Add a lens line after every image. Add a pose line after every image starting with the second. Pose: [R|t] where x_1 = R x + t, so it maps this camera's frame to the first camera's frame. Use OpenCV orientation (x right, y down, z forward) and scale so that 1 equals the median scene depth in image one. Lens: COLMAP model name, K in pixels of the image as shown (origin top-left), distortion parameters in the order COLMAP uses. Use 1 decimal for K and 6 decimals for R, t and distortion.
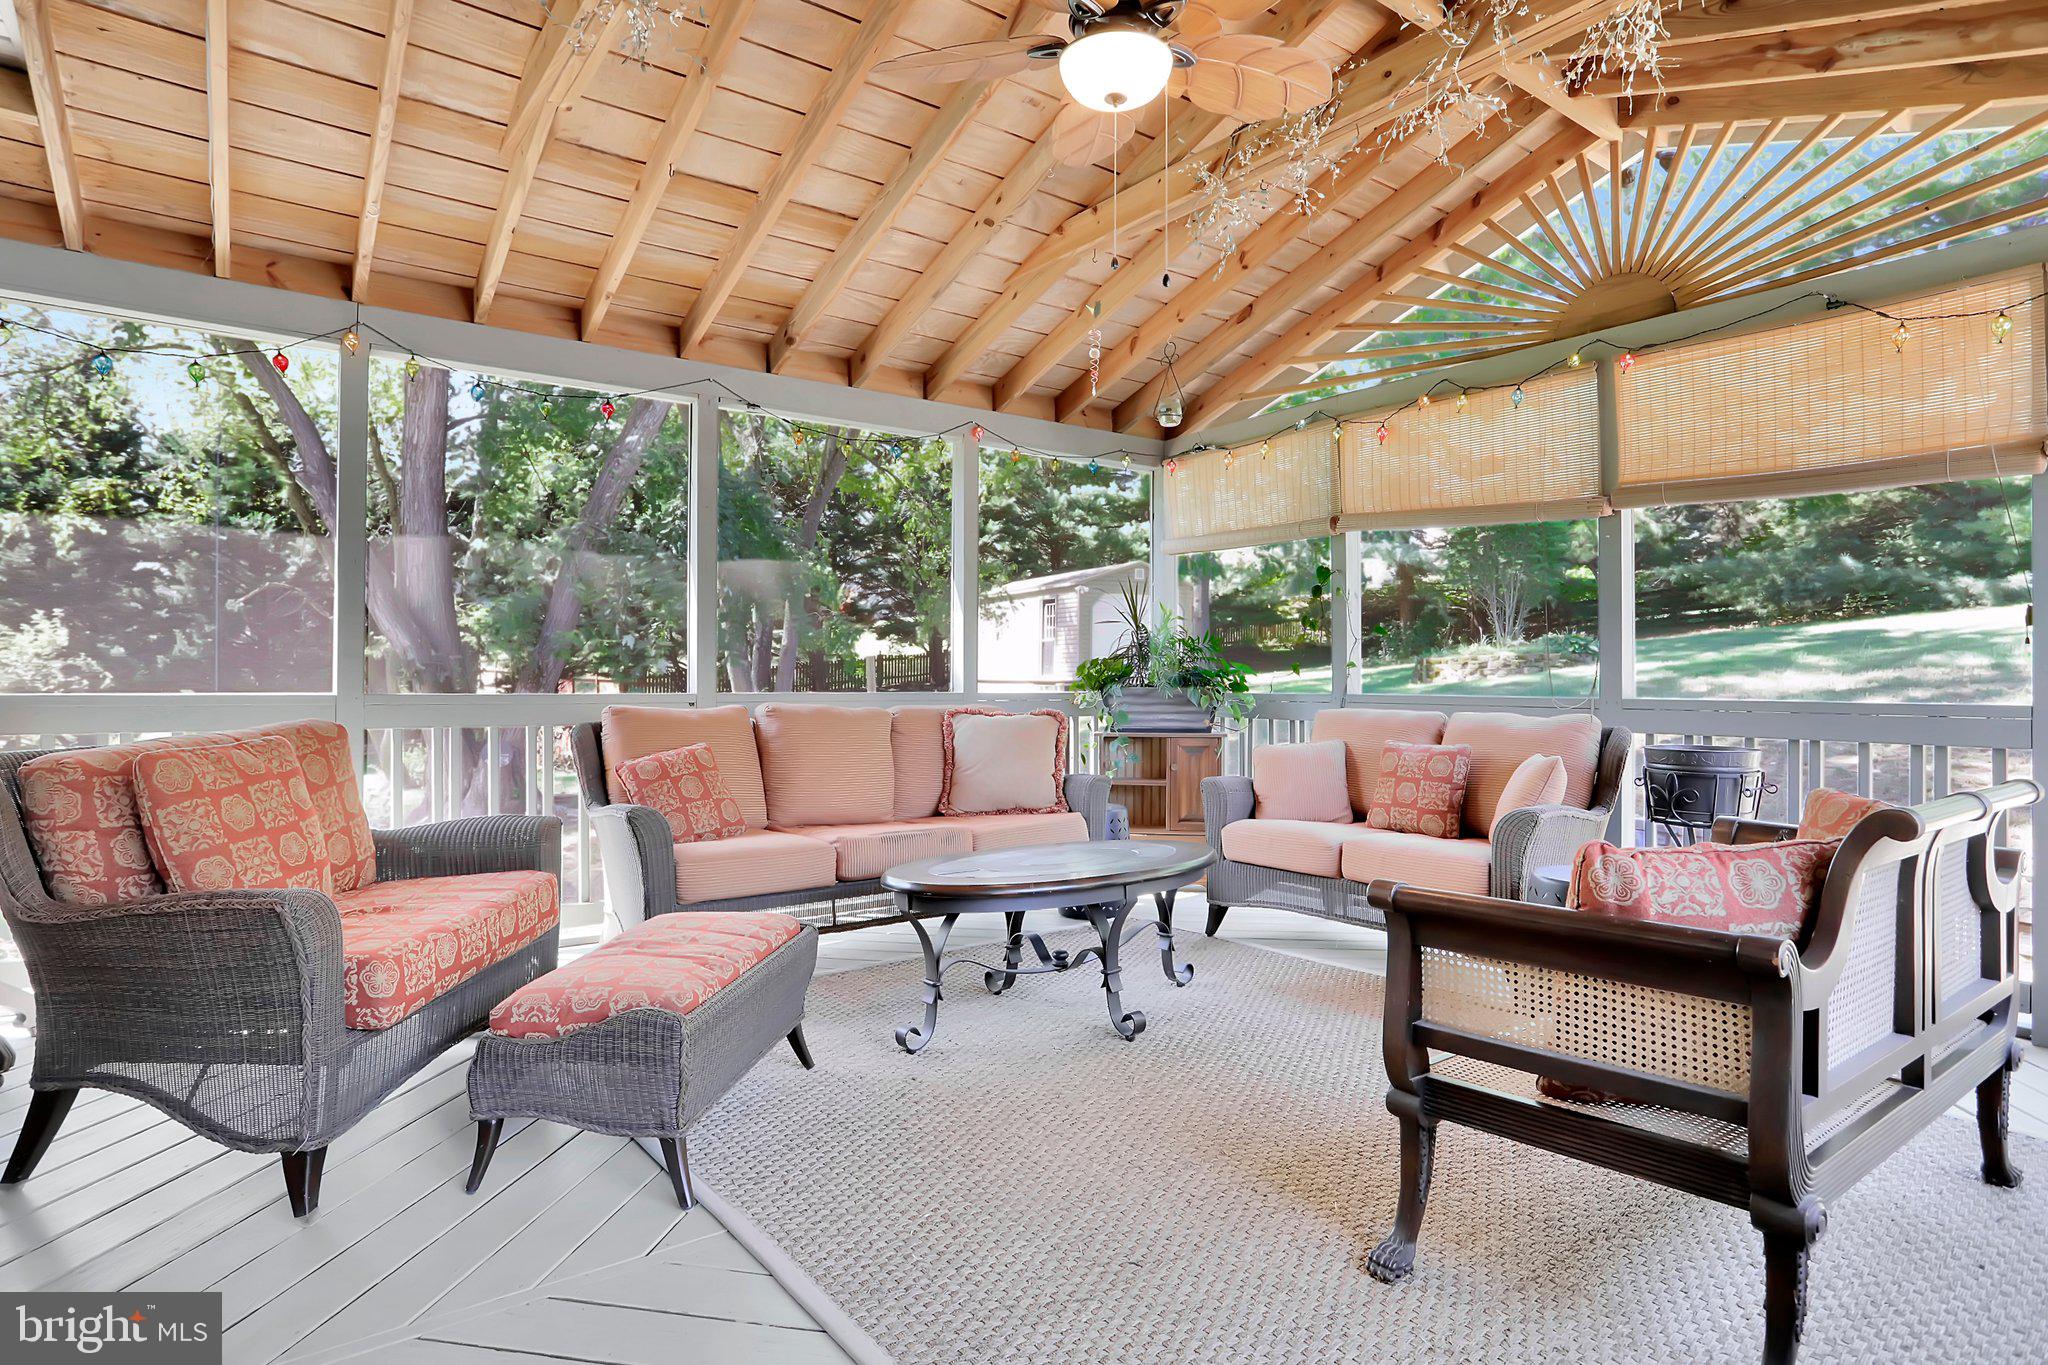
lens RADIAL K [[1118.2, 0, 991.6], [0, 1118.2, 644.0], [0, 0, 1]] dist [-0.099230, 0.086022]
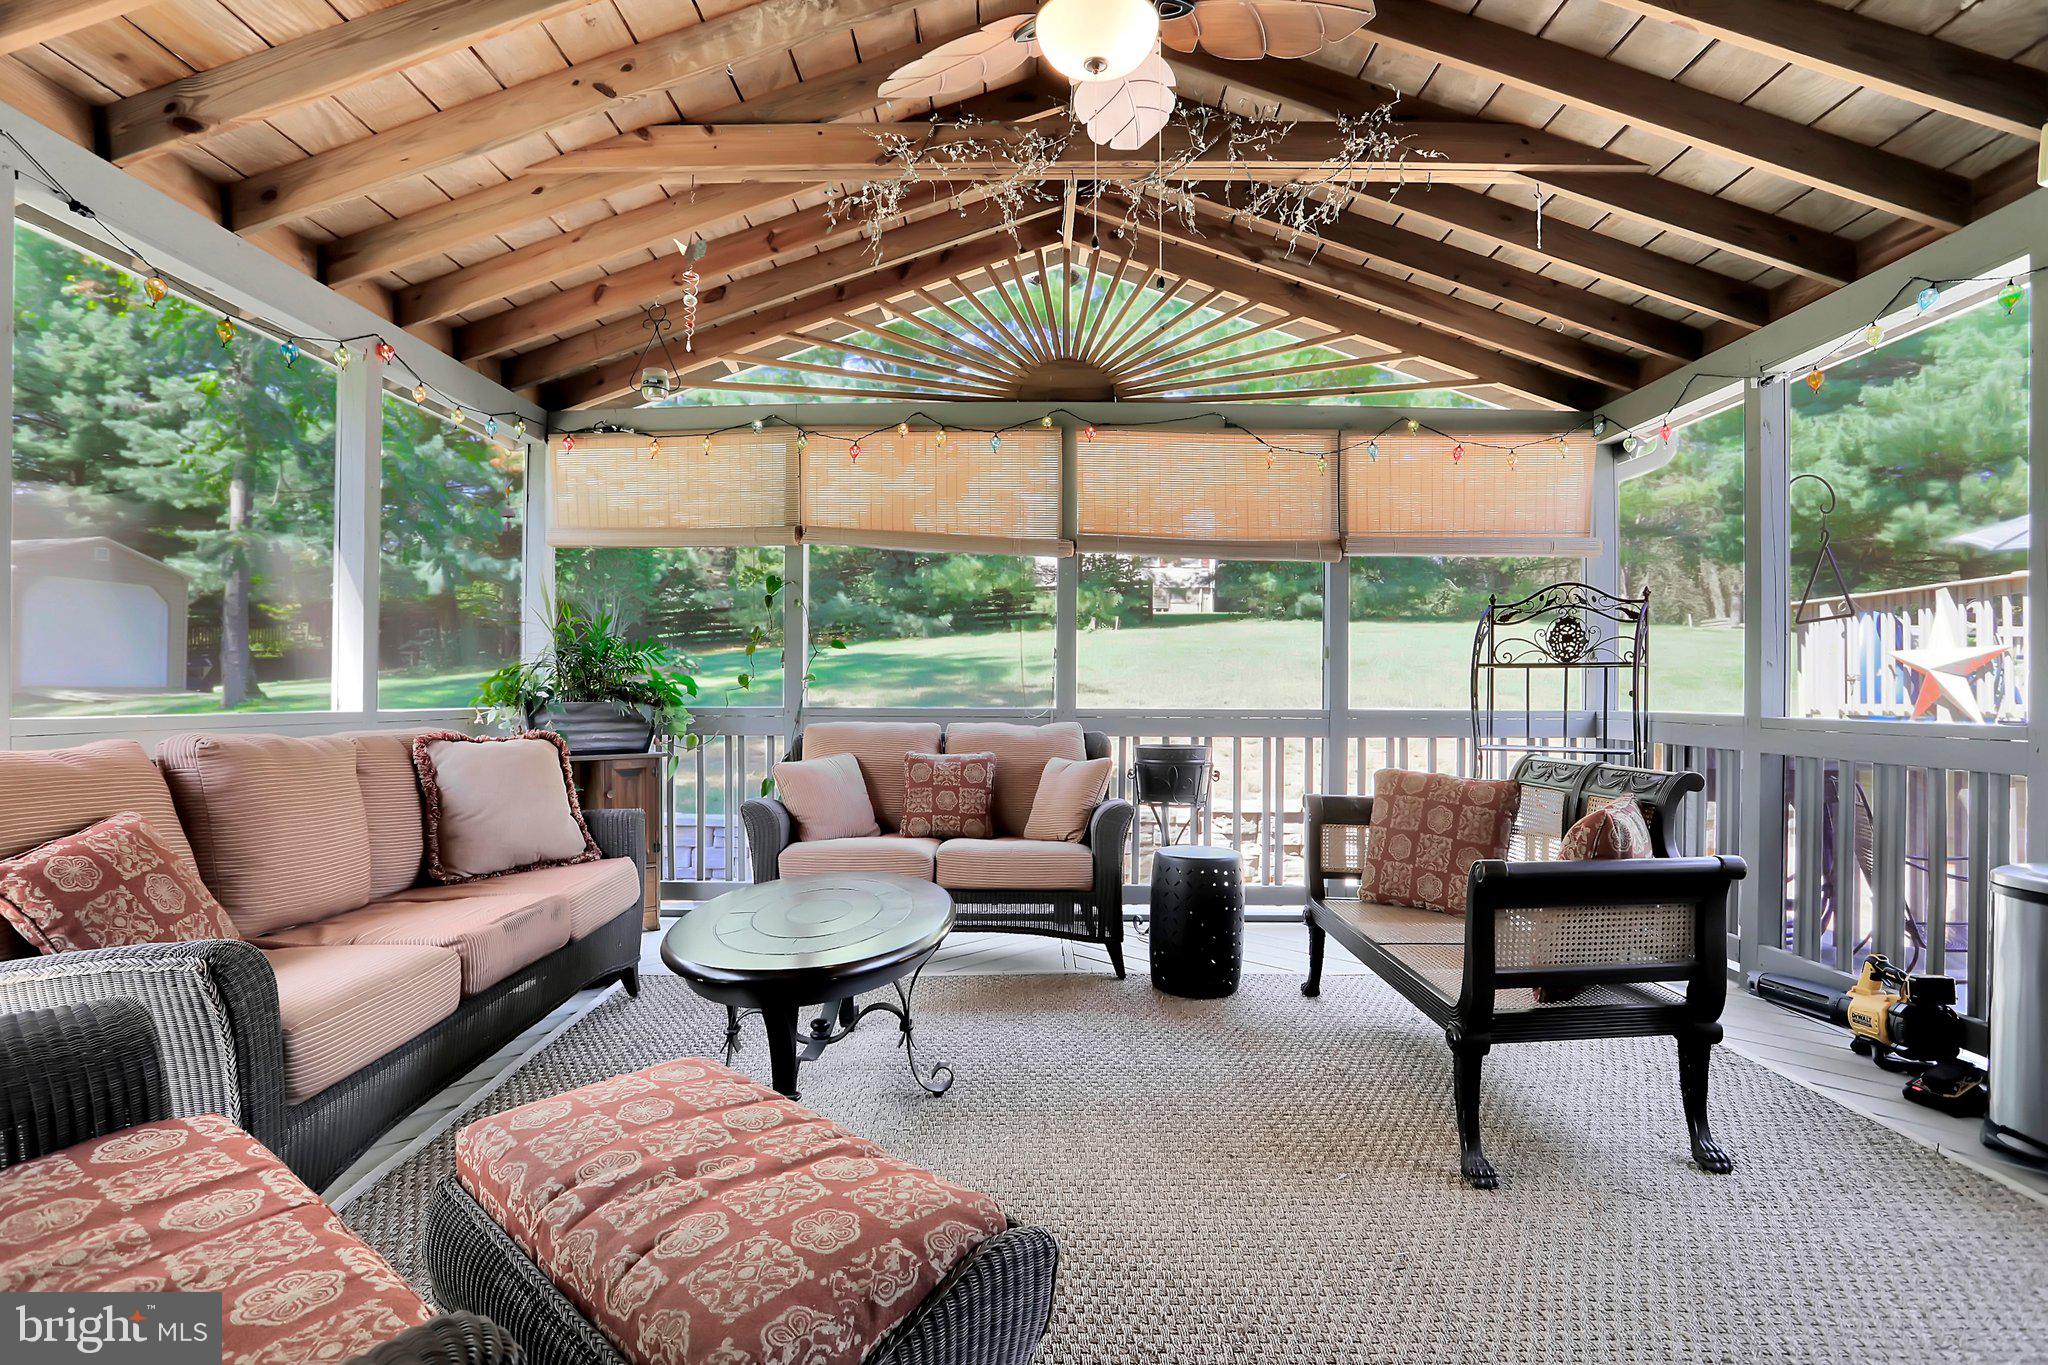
lens RADIAL K [[1065.9, 0, 1072.7], [0, 1065.9, 678.7], [0, 0, 1]] dist [-0.063766, 0.040618]
pose [[0.588043, 0.008203, 0.808788, -0.361413], [-0.025451, 0.999641, 0.008365, 0.006075], [-0.808429, -0.025504, 0.588041, 0.289530]]
